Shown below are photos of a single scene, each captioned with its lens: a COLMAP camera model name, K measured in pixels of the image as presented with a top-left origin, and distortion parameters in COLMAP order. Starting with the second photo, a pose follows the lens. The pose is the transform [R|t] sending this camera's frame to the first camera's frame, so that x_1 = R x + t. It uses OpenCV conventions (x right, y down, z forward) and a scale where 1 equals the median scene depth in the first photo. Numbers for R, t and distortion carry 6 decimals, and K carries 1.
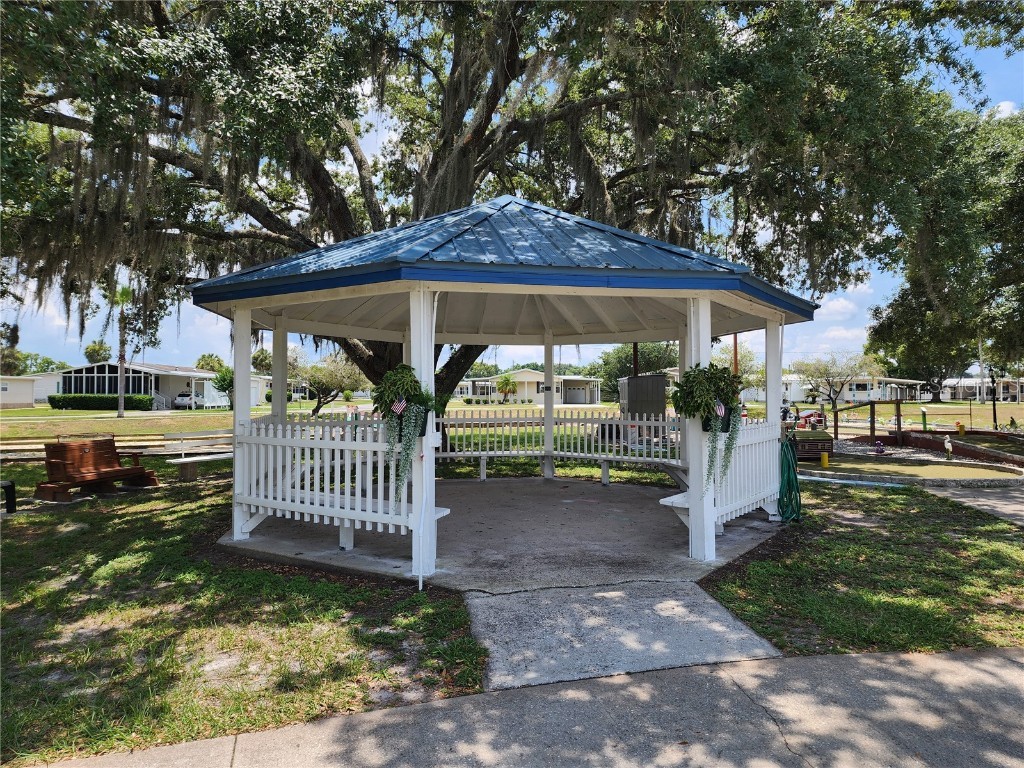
lens RADIAL K [[686.9, 0, 511.3], [0, 686.9, 388.0], [0, 0, 1]] dist [0.004296, 0.000711]
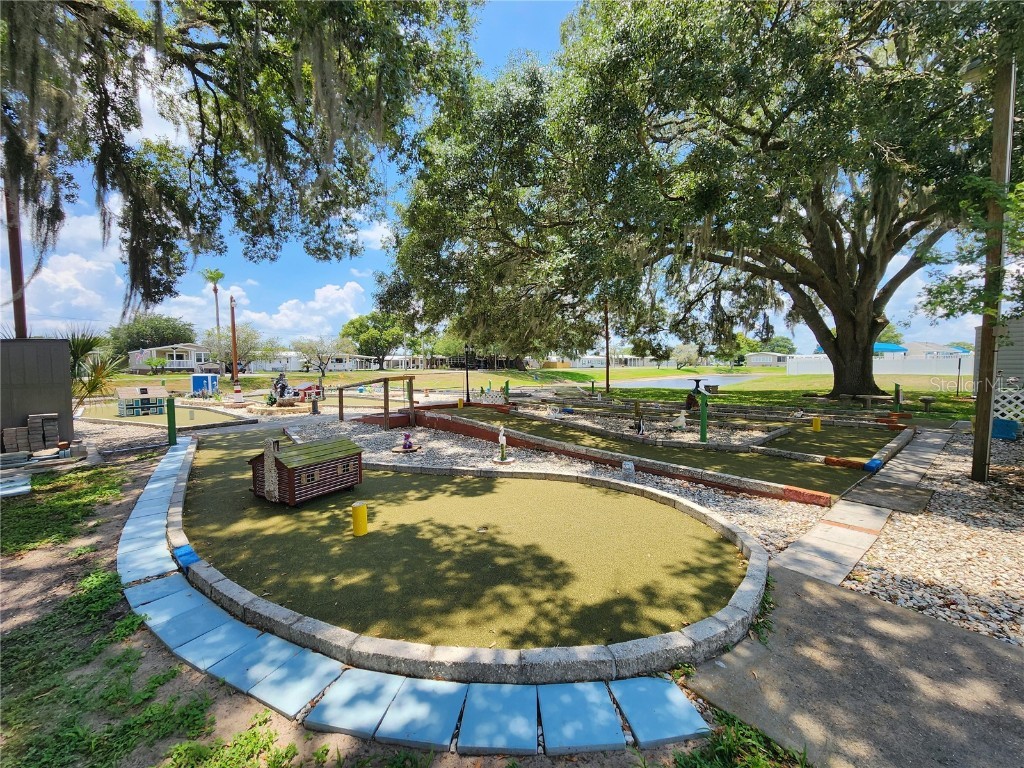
lens RADIAL K [[411.9, 0, 510.3], [0, 411.9, 390.2], [0, 0, 1]] dist [-0.000031, -0.000026]
pose [[0.641832, -0.049998, 0.765214, 0.070465], [-0.003726, 0.997657, 0.068311, 0.000584], [-0.766836, -0.046696, 0.640142, 0.168344]]
